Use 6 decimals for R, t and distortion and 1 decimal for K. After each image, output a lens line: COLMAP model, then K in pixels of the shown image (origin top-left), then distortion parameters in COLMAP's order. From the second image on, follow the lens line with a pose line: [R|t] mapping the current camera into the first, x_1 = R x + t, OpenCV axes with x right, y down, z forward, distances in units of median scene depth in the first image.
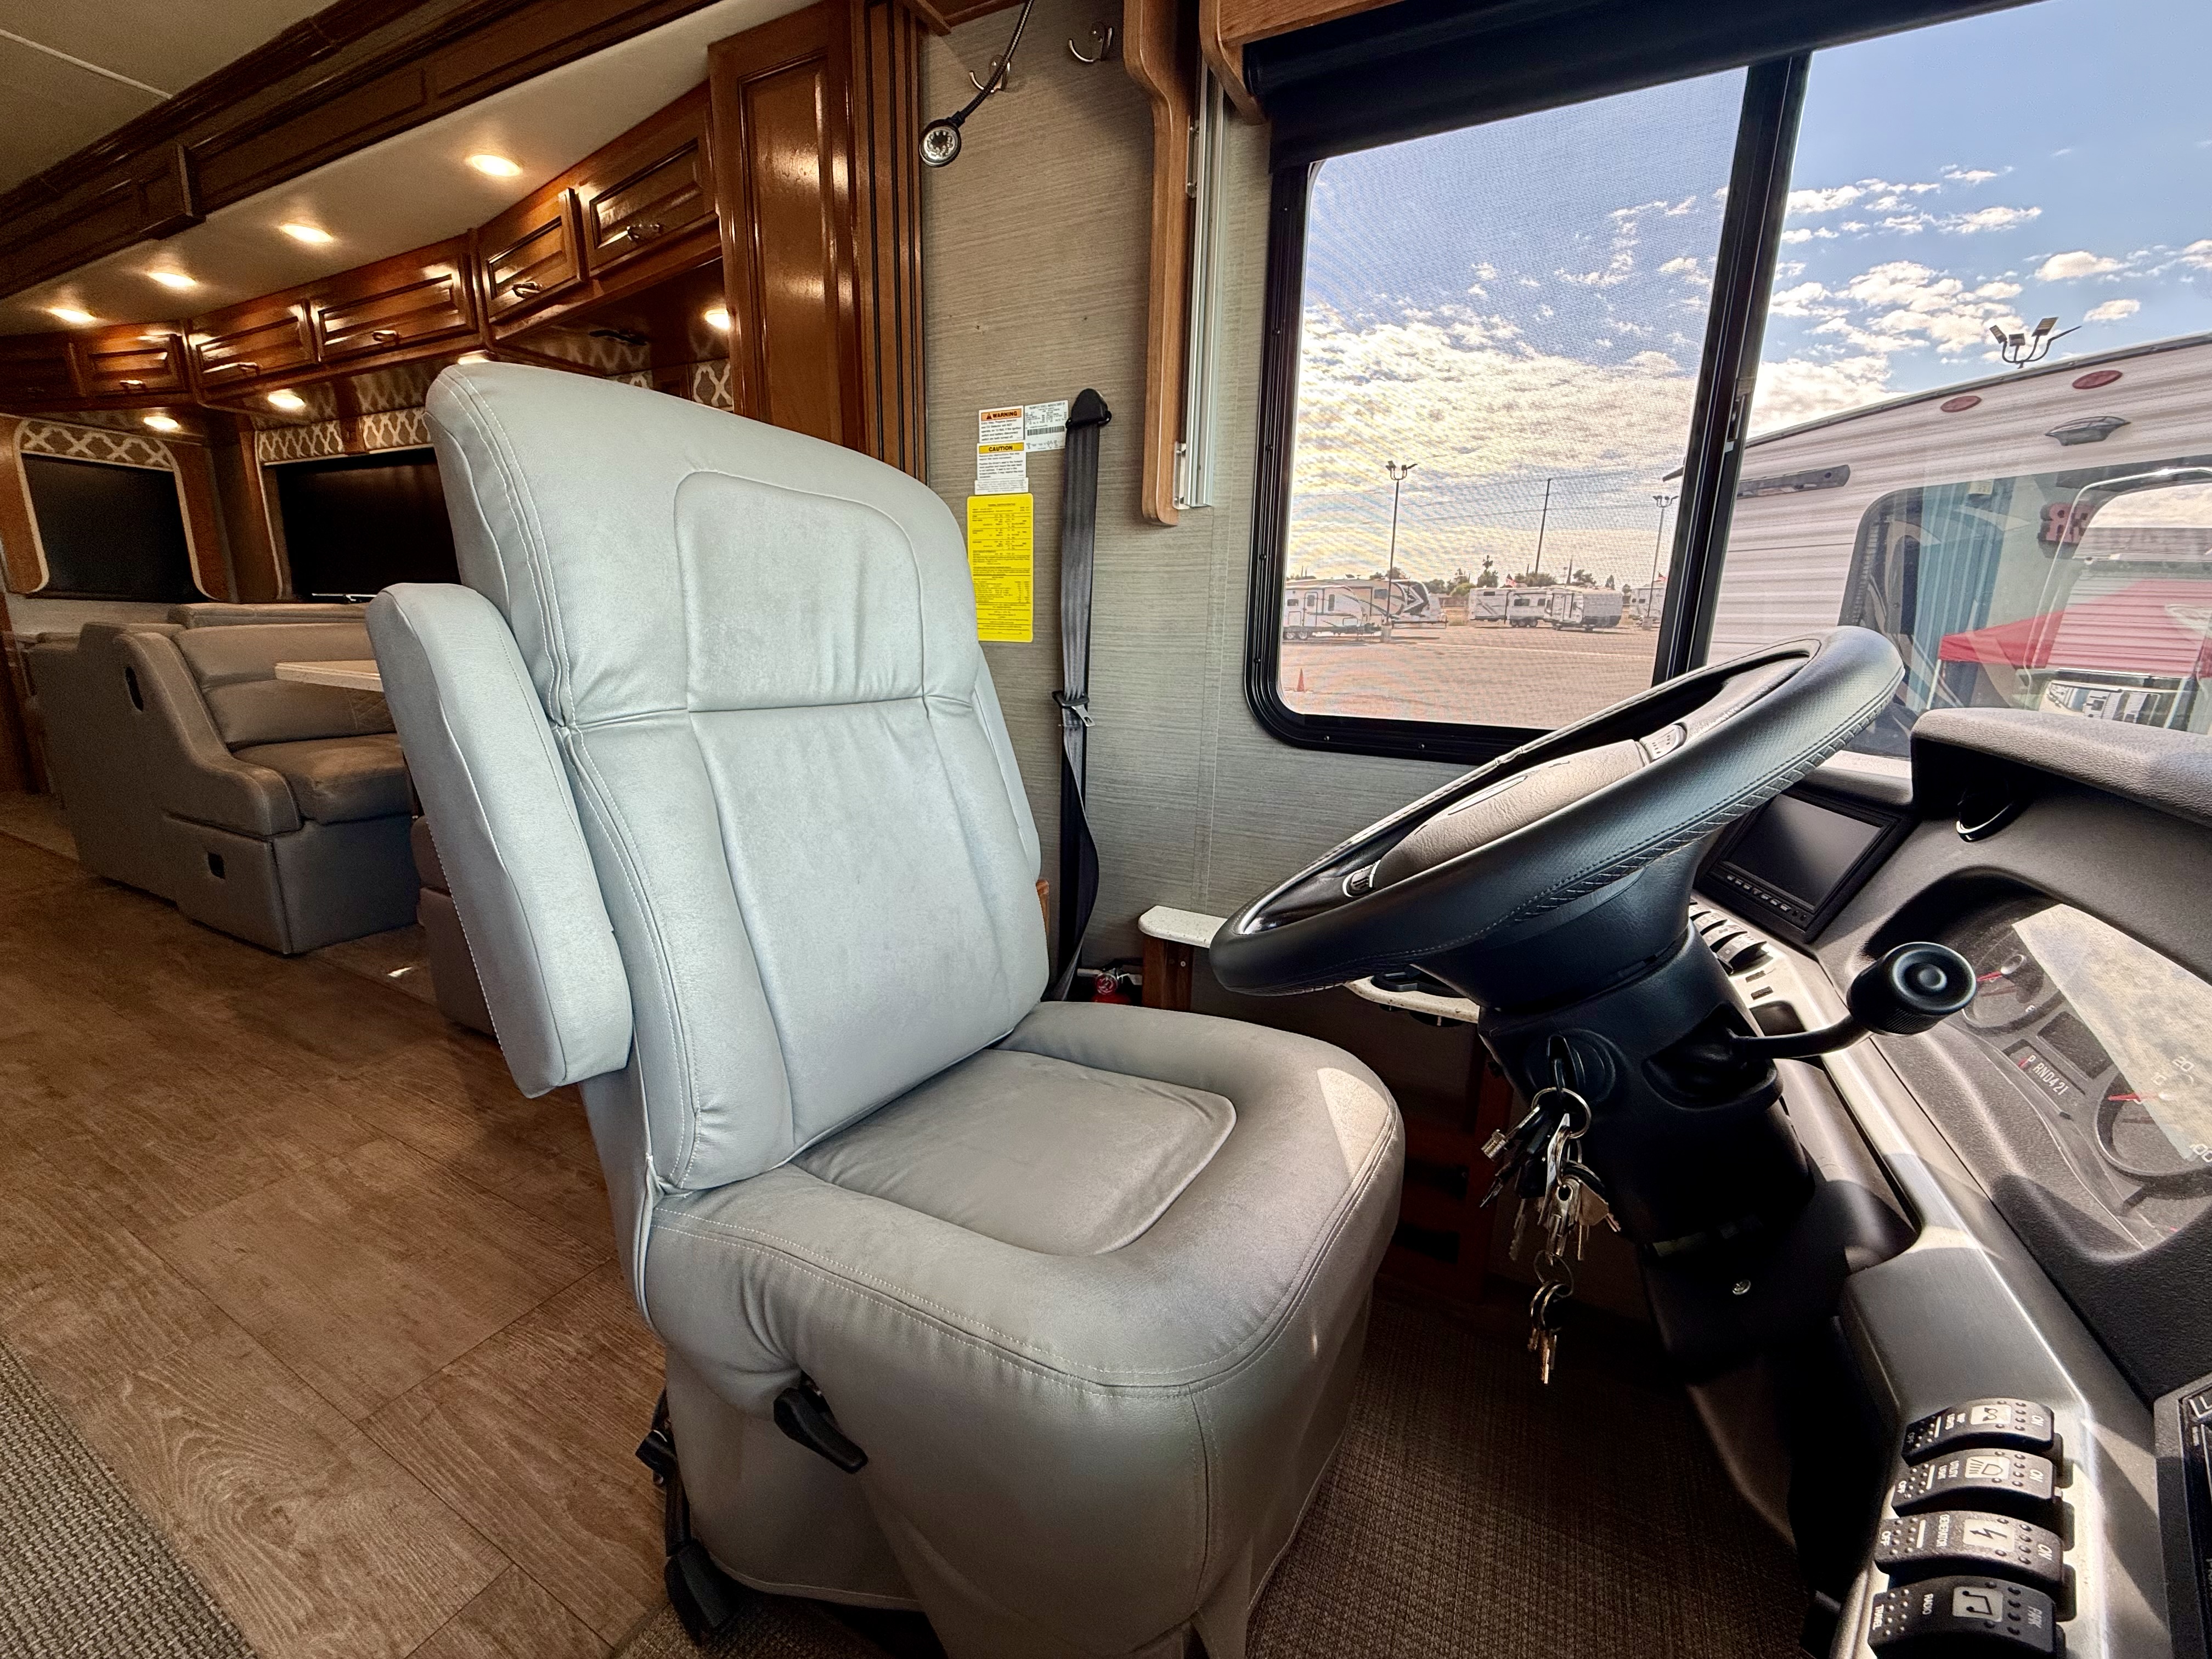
lens RADIAL K [[880.2, 0, 1103.9], [0, 880.2, 828.7], [0, 0, 1]] dist [0.002587, -0.000150]
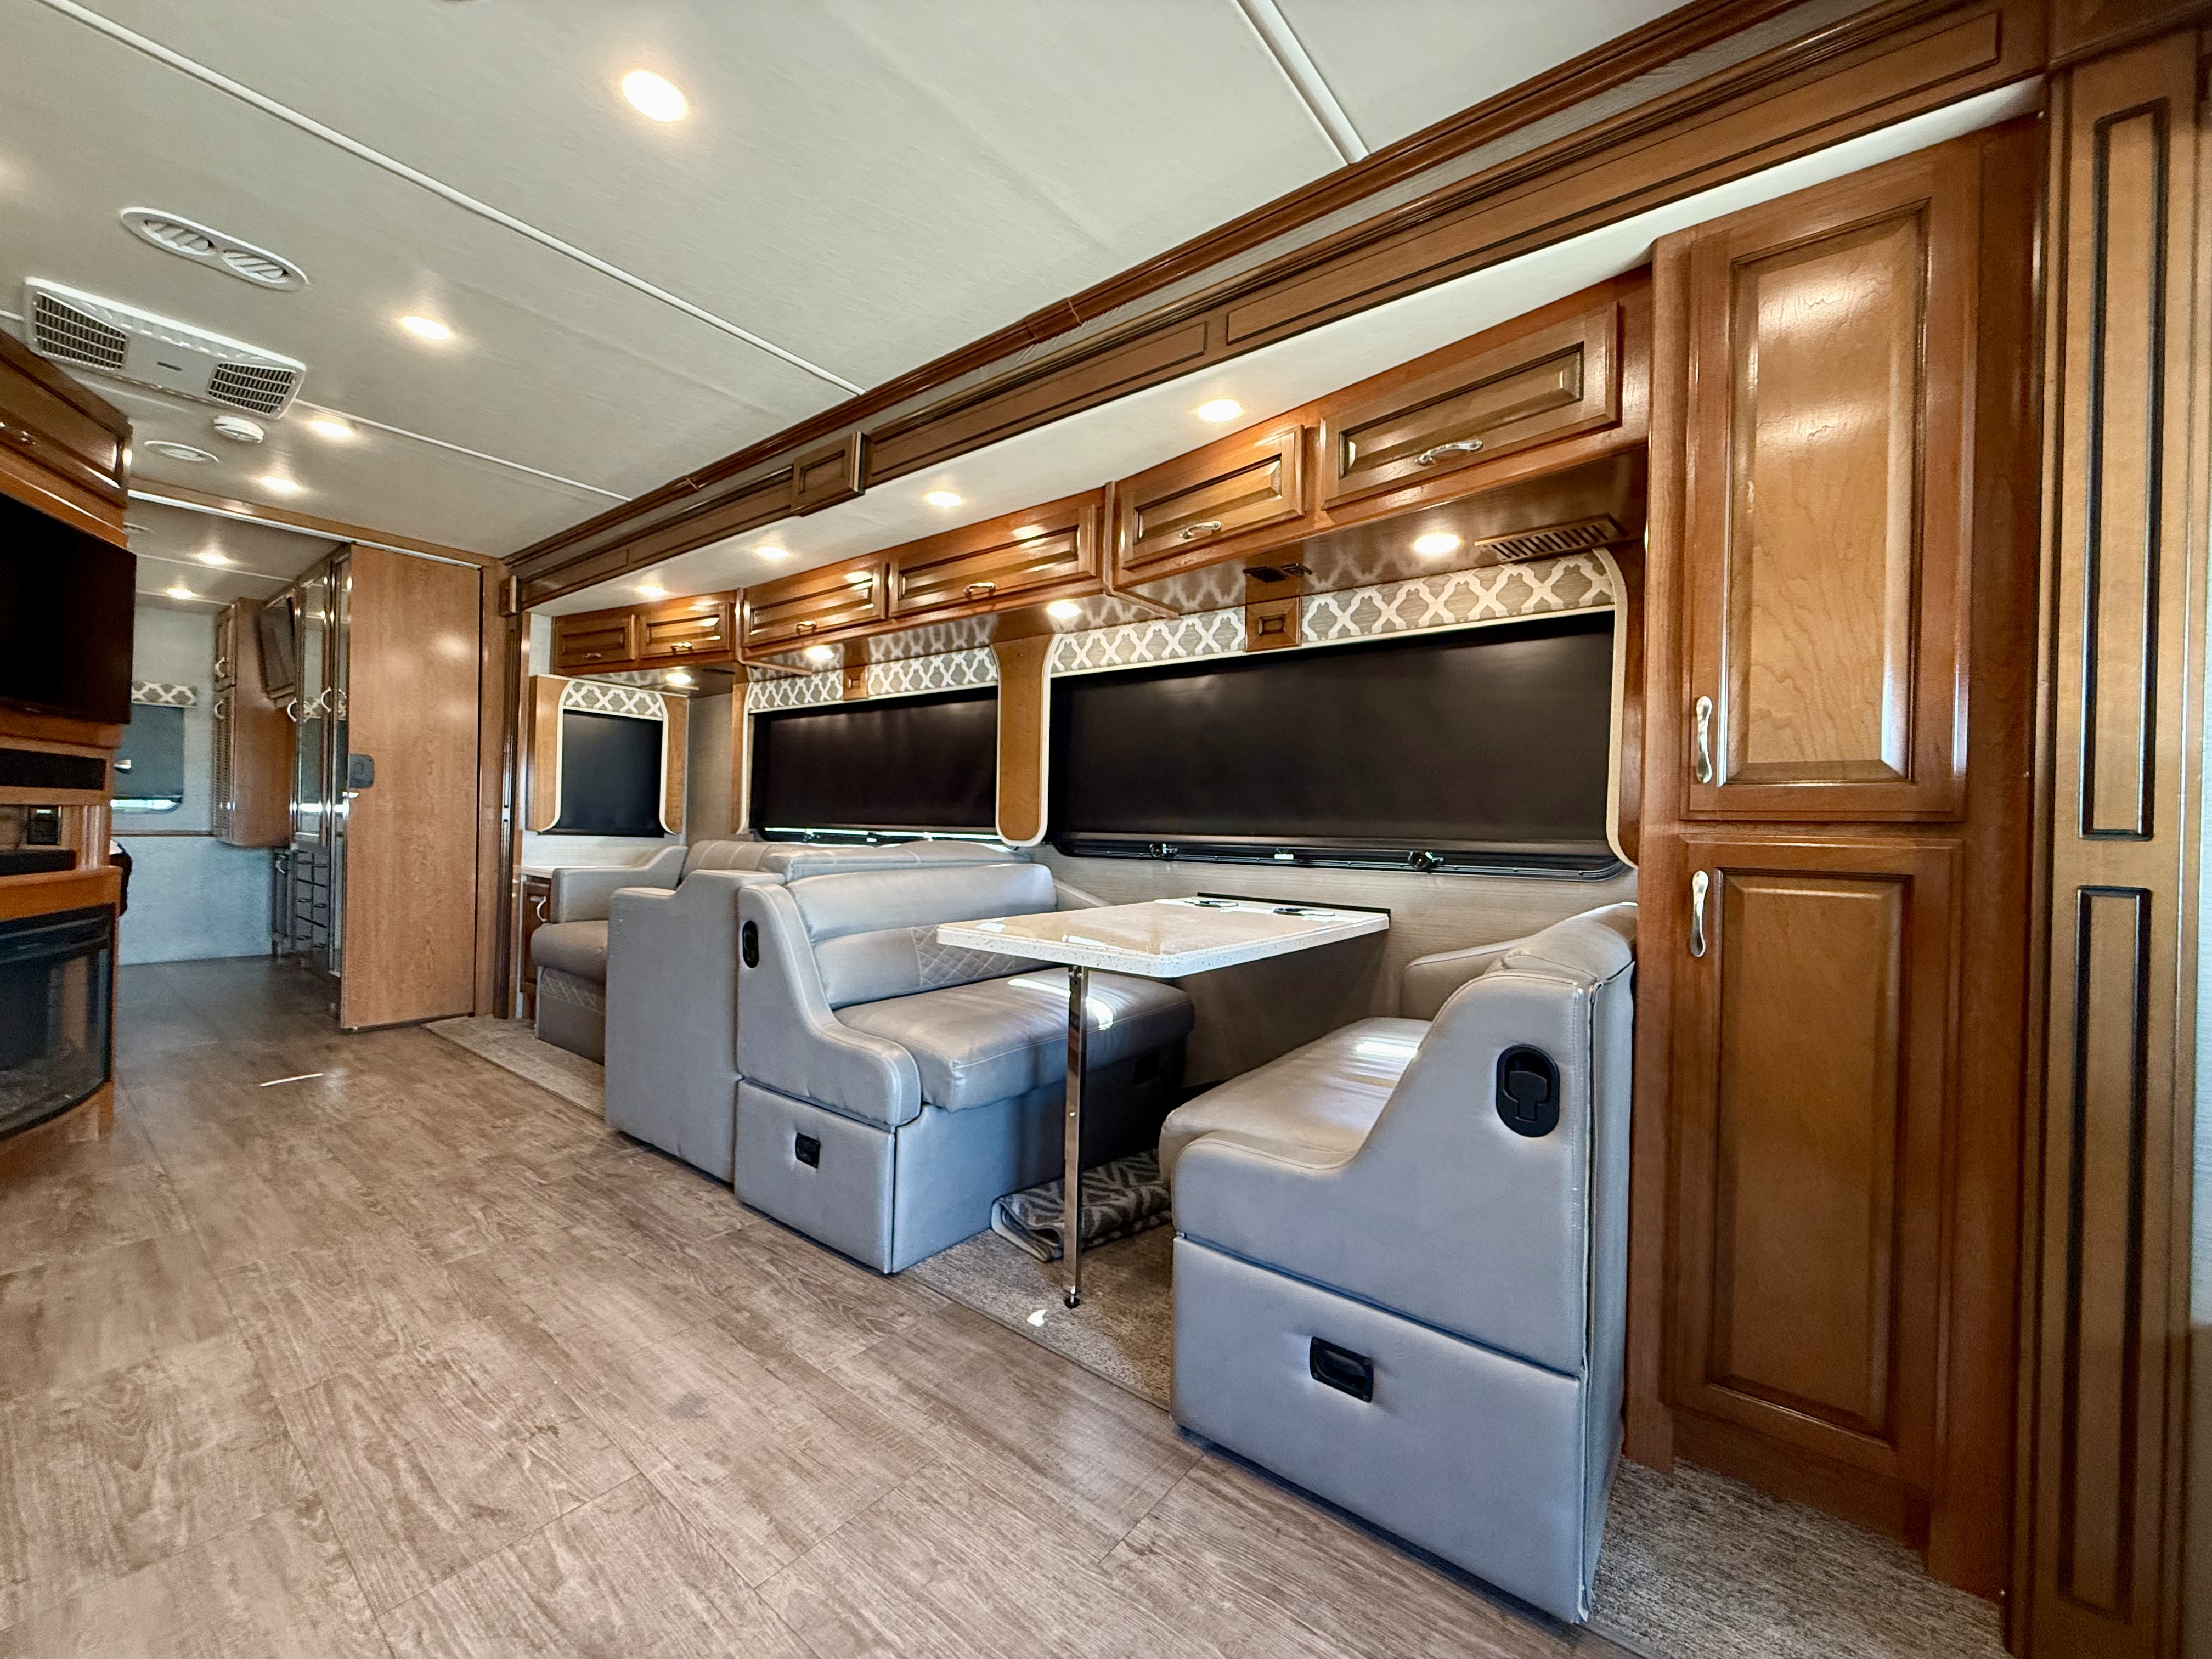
lens RADIAL K [[880.2, 0, 1102.7], [0, 880.2, 830.6], [0, 0, 1]] dist [0.002587, -0.000150]
pose [[0.982808, -0.003182, -0.184605, -0.533858], [-0.039606, 0.972943, -0.227626, -0.074696], [0.180335, 0.231024, 0.956090, 0.144574]]
